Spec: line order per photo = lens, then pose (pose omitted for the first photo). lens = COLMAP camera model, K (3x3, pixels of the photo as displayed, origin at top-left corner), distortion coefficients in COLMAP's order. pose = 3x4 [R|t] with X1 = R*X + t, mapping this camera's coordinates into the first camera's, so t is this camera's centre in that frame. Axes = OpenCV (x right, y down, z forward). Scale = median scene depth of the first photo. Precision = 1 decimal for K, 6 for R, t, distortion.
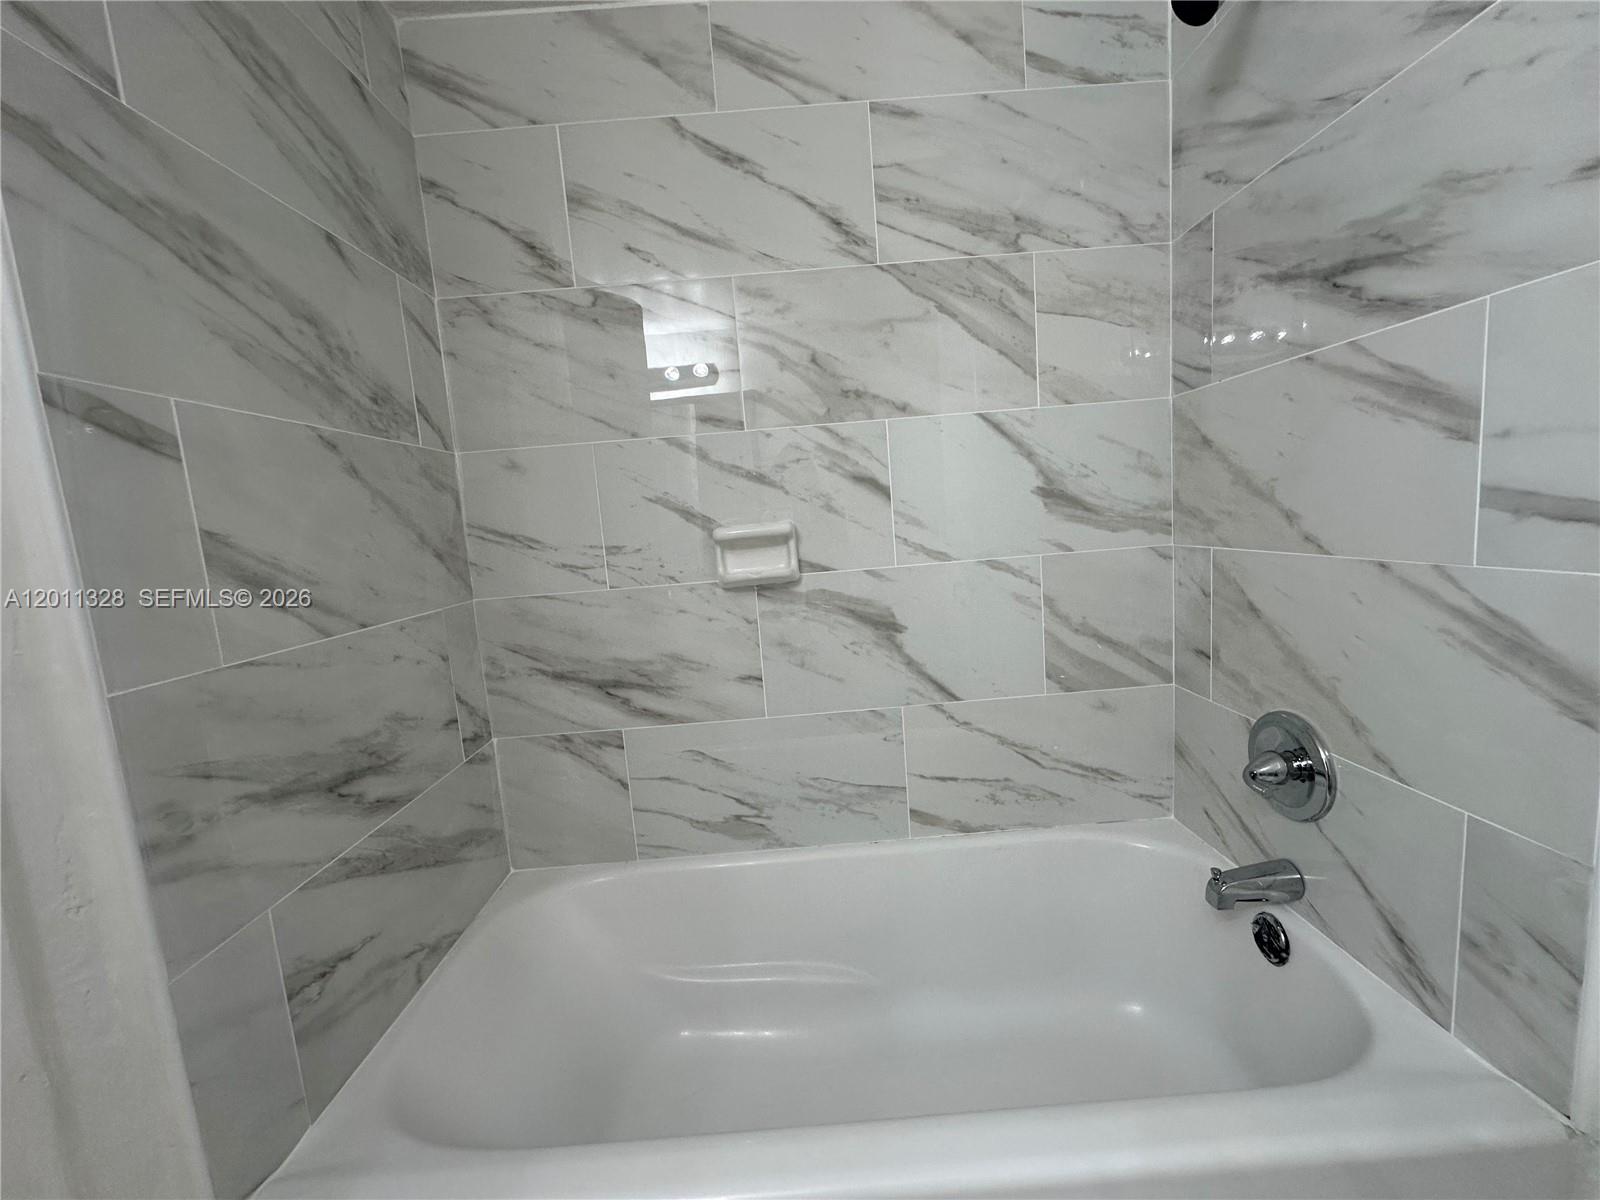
lens RADIAL K [[641.8, 0, 801.3], [0, 641.8, 598.3], [0, 0, 1]] dist [-0.003861, 0.000341]
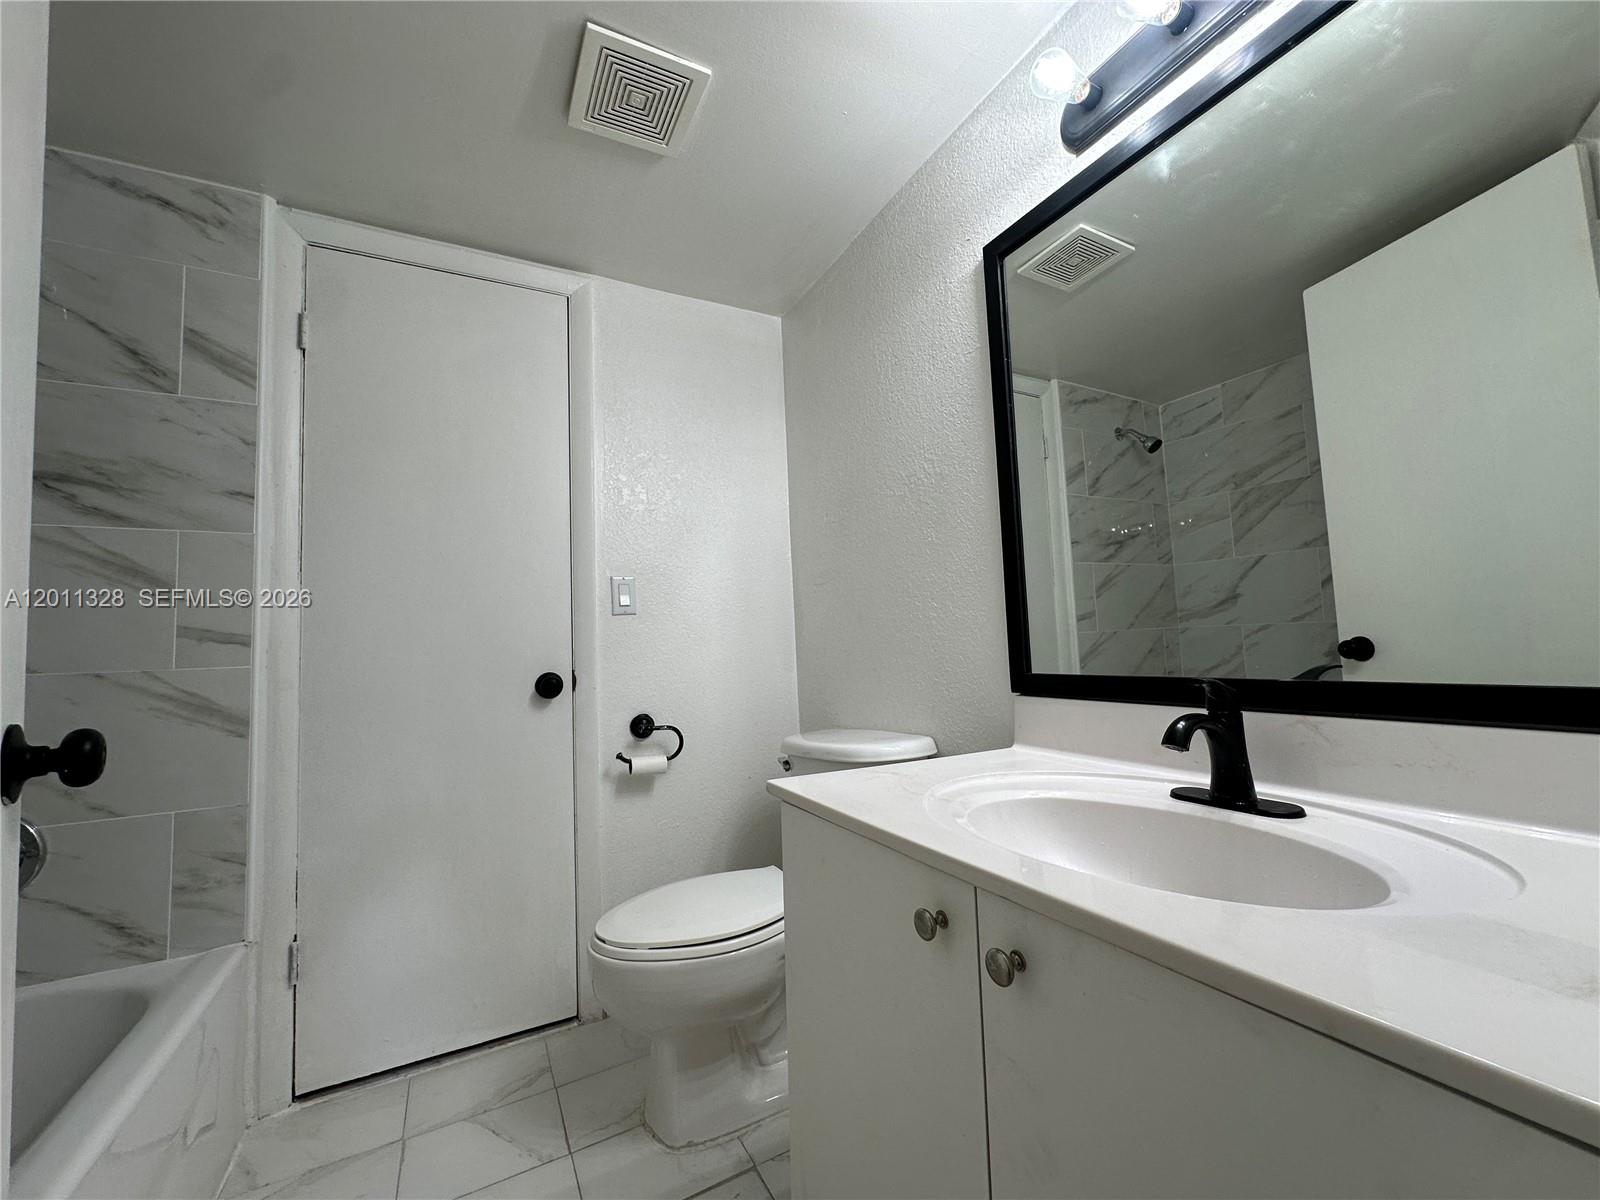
lens RADIAL K [[641.8, 0, 793.1], [0, 641.8, 595.8], [0, 0, 1]] dist [-0.003861, 0.000341]
pose [[-0.454290, 0.156044, 0.877081, -1.302618], [0.177488, 0.980655, -0.082541, 0.194648], [-0.872994, 0.118174, -0.473198, 0.271749]]
